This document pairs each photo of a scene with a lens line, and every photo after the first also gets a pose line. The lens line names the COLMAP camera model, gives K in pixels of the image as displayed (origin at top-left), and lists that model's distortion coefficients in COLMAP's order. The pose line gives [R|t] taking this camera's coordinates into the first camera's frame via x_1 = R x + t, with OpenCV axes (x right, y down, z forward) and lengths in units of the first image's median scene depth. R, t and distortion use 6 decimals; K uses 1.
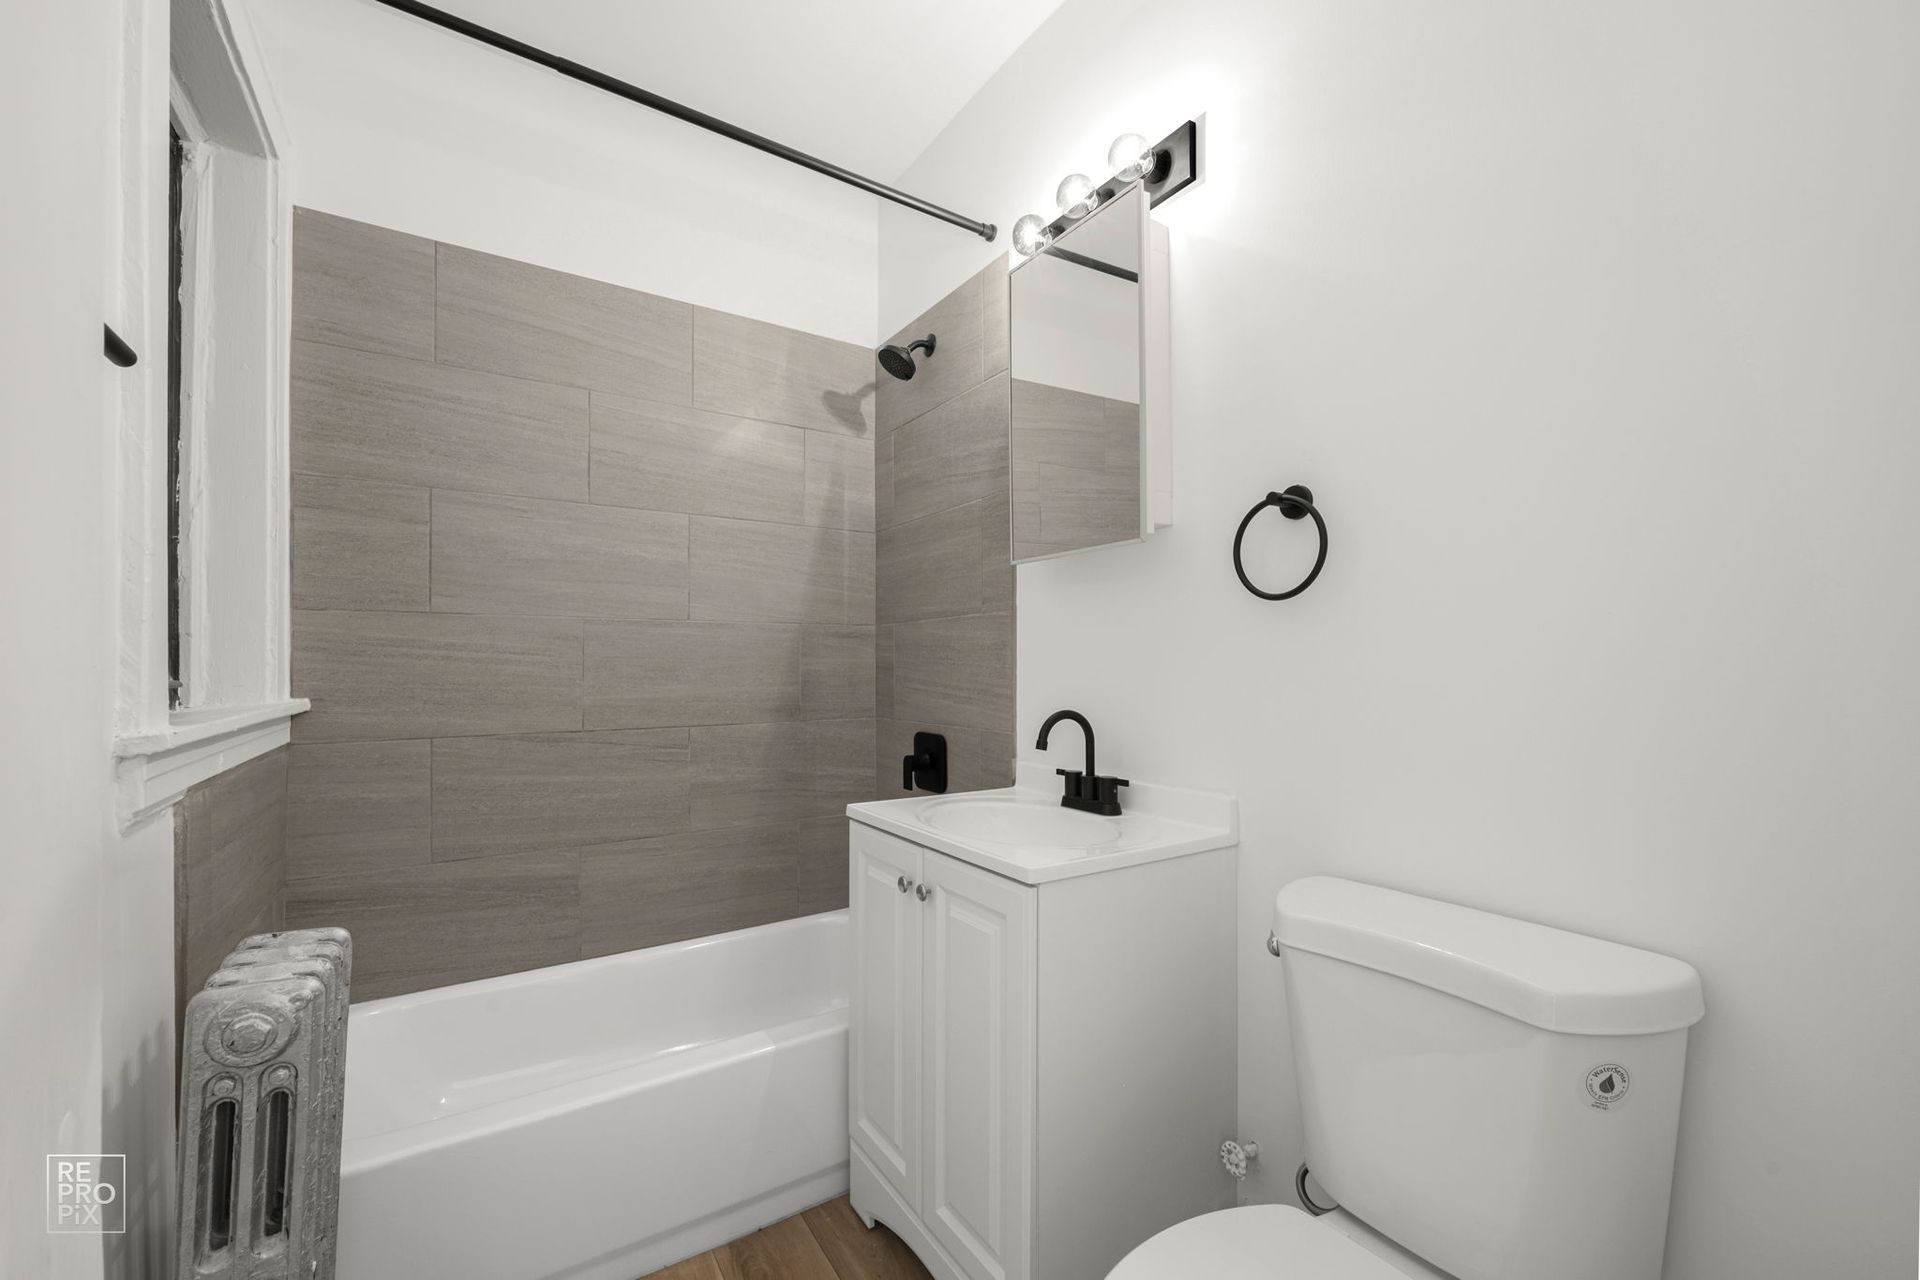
lens RADIAL K [[780.7, 0, 963.2], [0, 780.7, 655.4], [0, 0, 1]] dist [-0.001125, 0.001607]
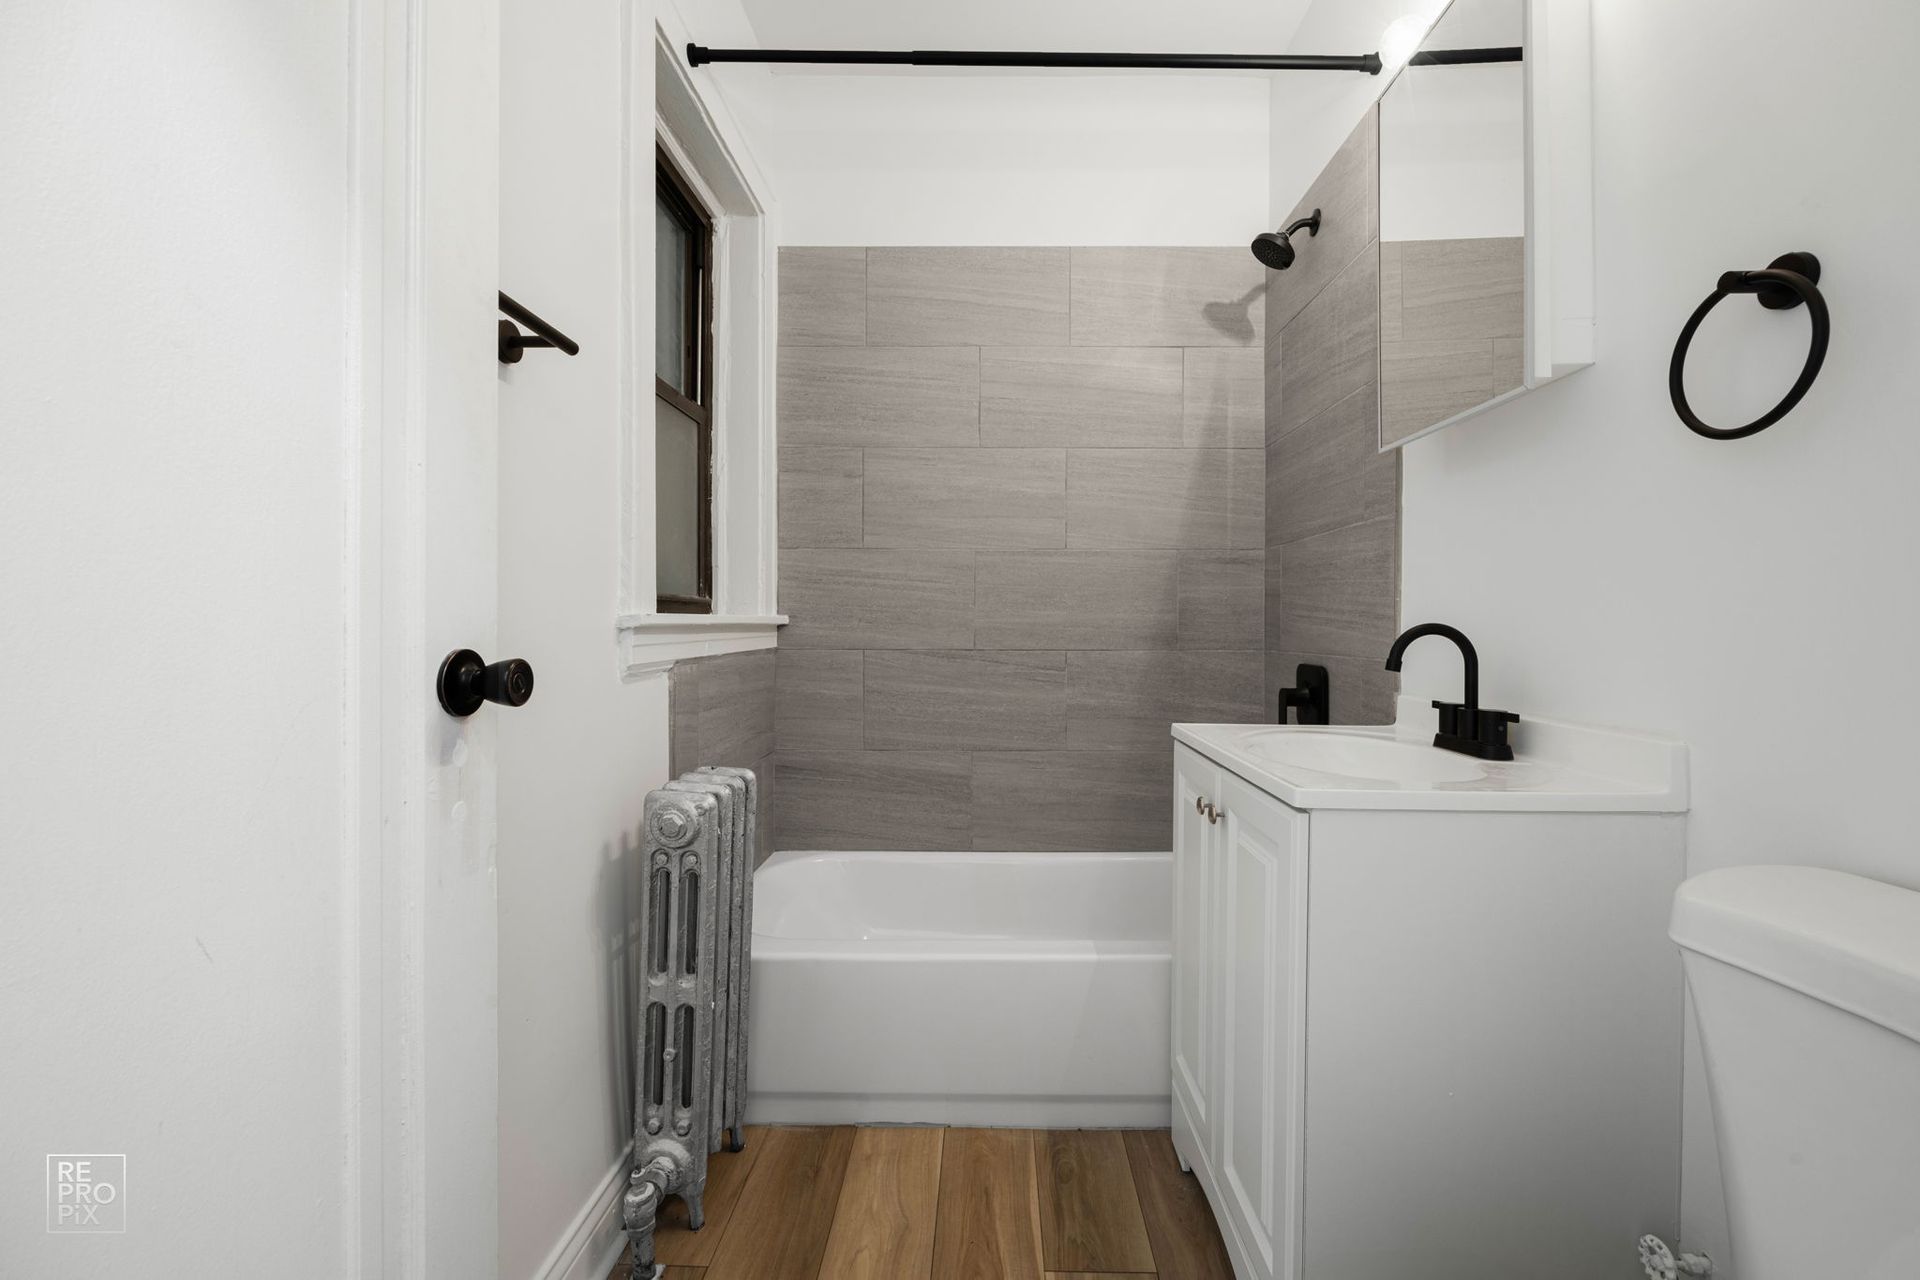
lens RADIAL K [[780.7, 0, 967.7], [0, 780.7, 620.9], [0, 0, 1]] dist [-0.001125, 0.001607]
pose [[0.828730, 0.004636, -0.559629, 0.161383], [0.000898, 0.999953, 0.009613, 0.052156], [0.559648, -0.008469, 0.828687, 0.067697]]
